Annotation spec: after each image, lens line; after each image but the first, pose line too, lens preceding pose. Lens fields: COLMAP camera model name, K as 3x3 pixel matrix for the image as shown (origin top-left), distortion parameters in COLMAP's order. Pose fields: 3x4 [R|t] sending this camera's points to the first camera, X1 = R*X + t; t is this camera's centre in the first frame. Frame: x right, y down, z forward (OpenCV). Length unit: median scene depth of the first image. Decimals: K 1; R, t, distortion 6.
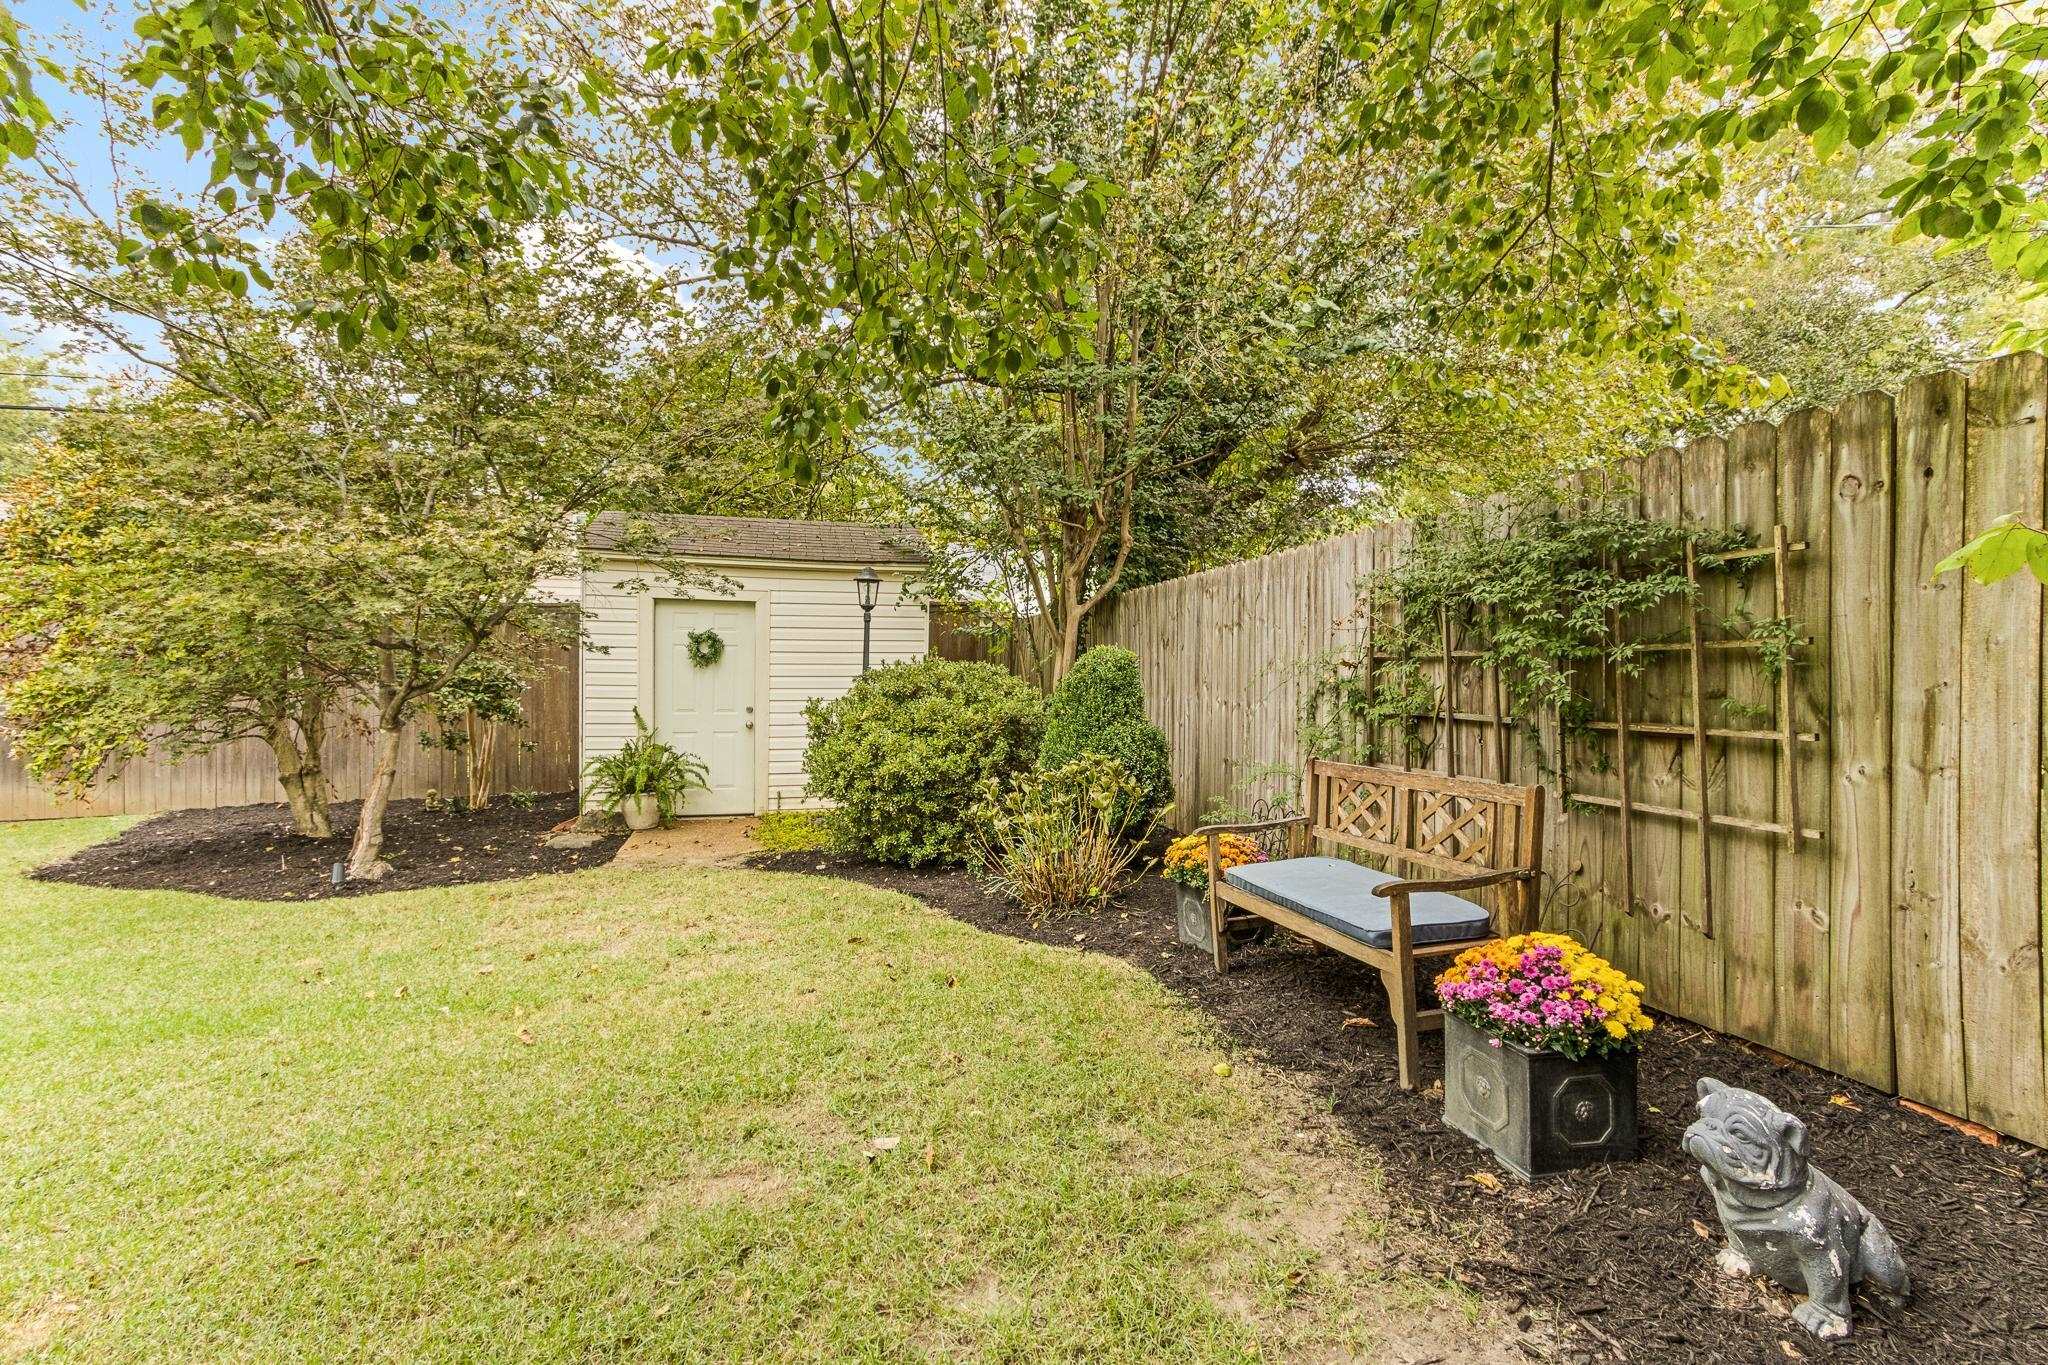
lens RADIAL K [[943.5, 0, 1019.8], [0, 943.5, 670.9], [0, 0, 1]] dist [0.022367, 0.000615]
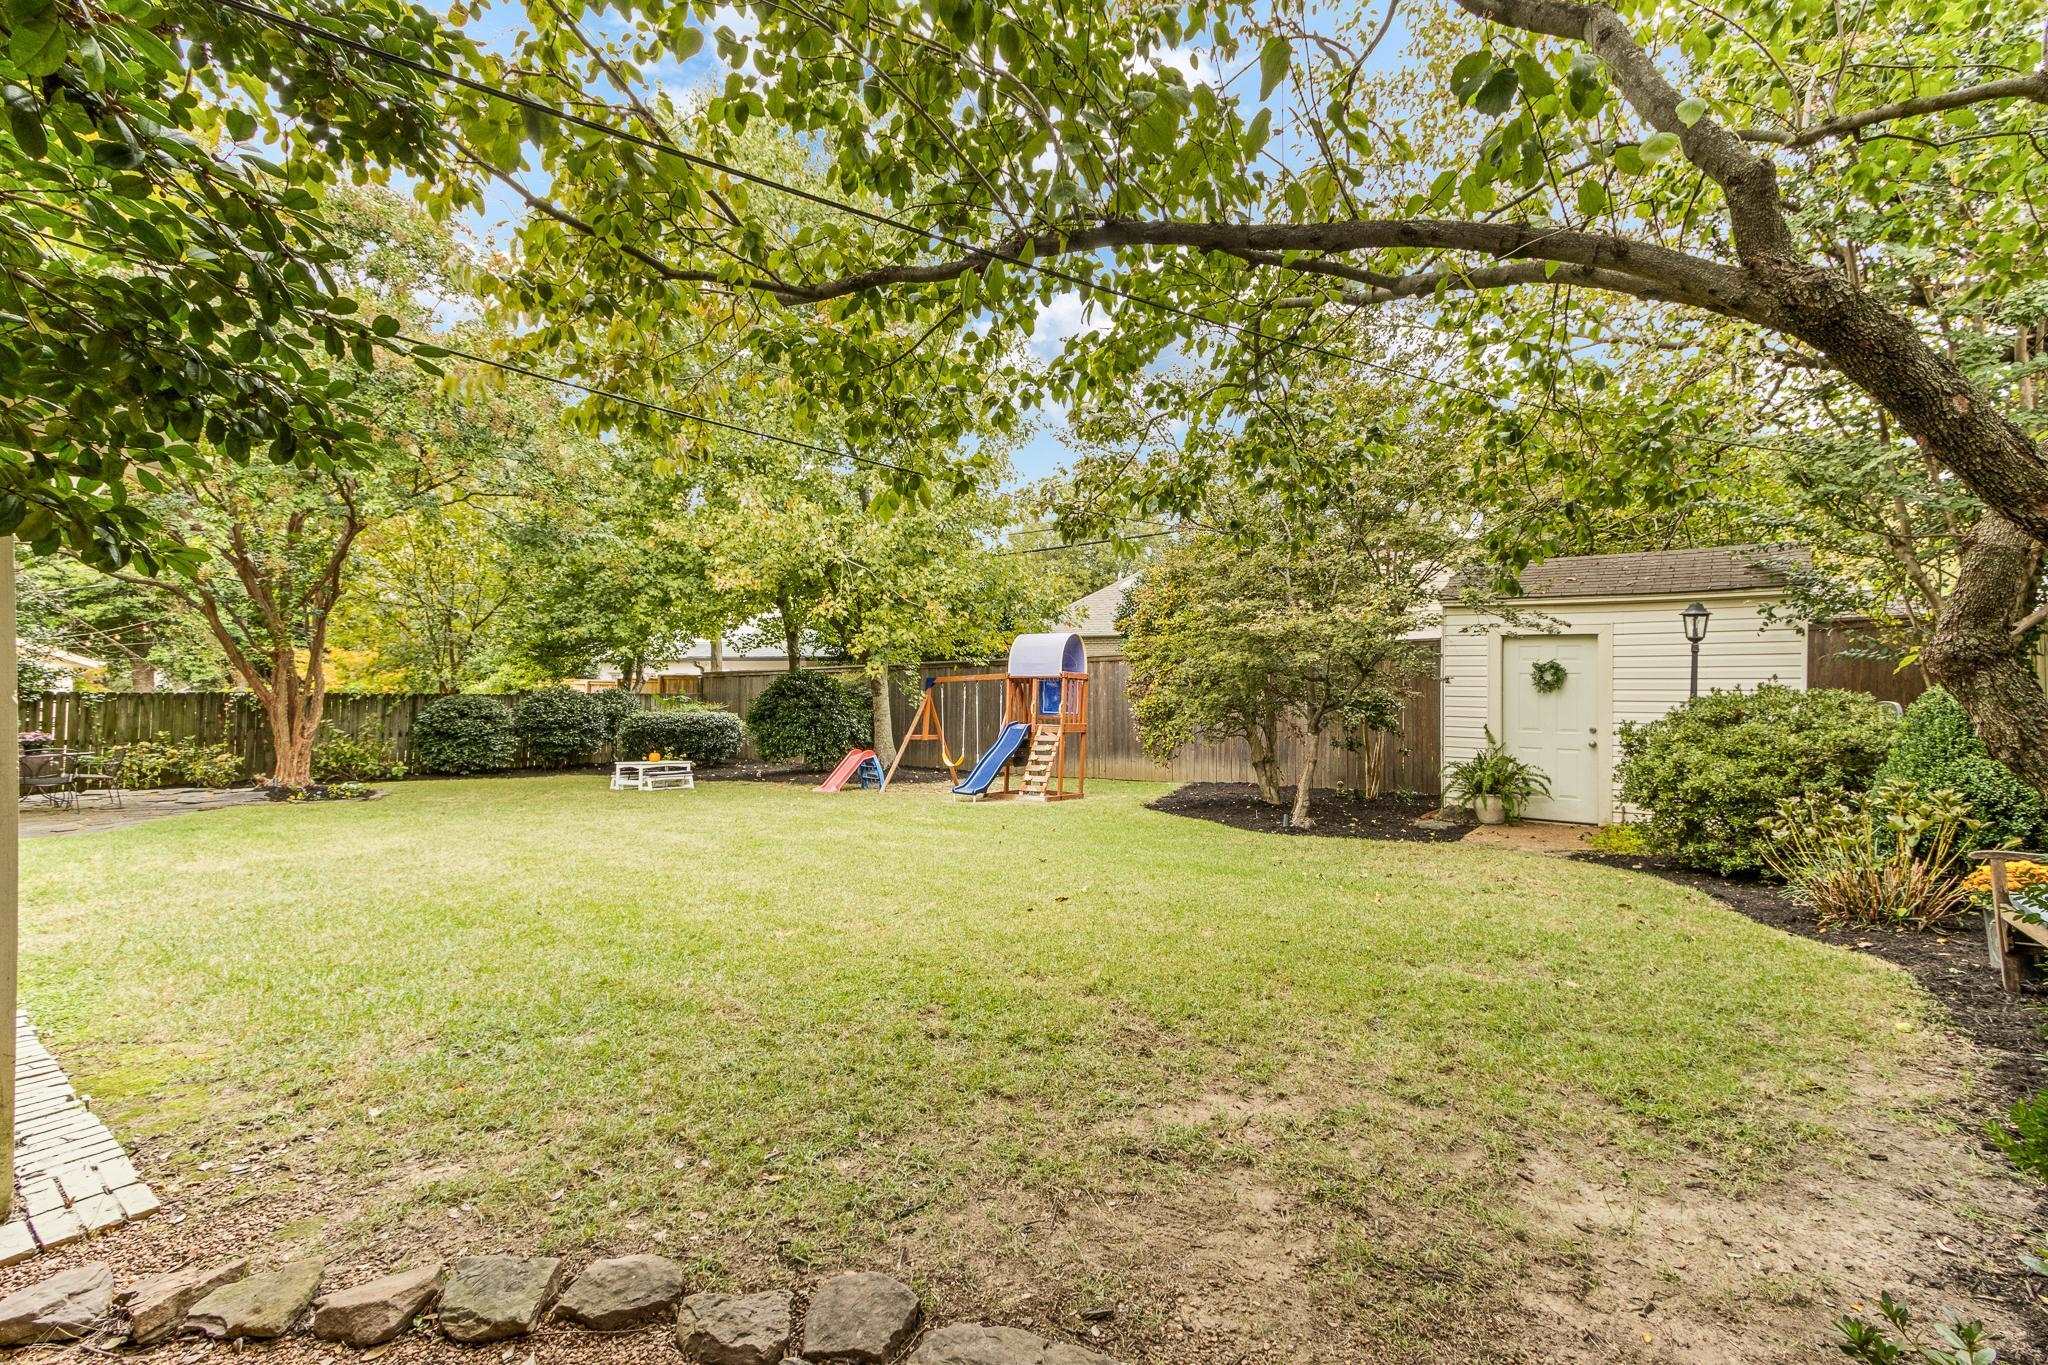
lens RADIAL K [[943.5, 0, 1020.5], [0, 943.5, 682.3], [0, 0, 1]] dist [0.022367, 0.000615]
pose [[0.632895, -0.003964, -0.774227, 0.224523], [-0.003485, 0.999962, -0.007969, -0.006736], [0.774229, 0.007742, 0.632858, -0.336800]]
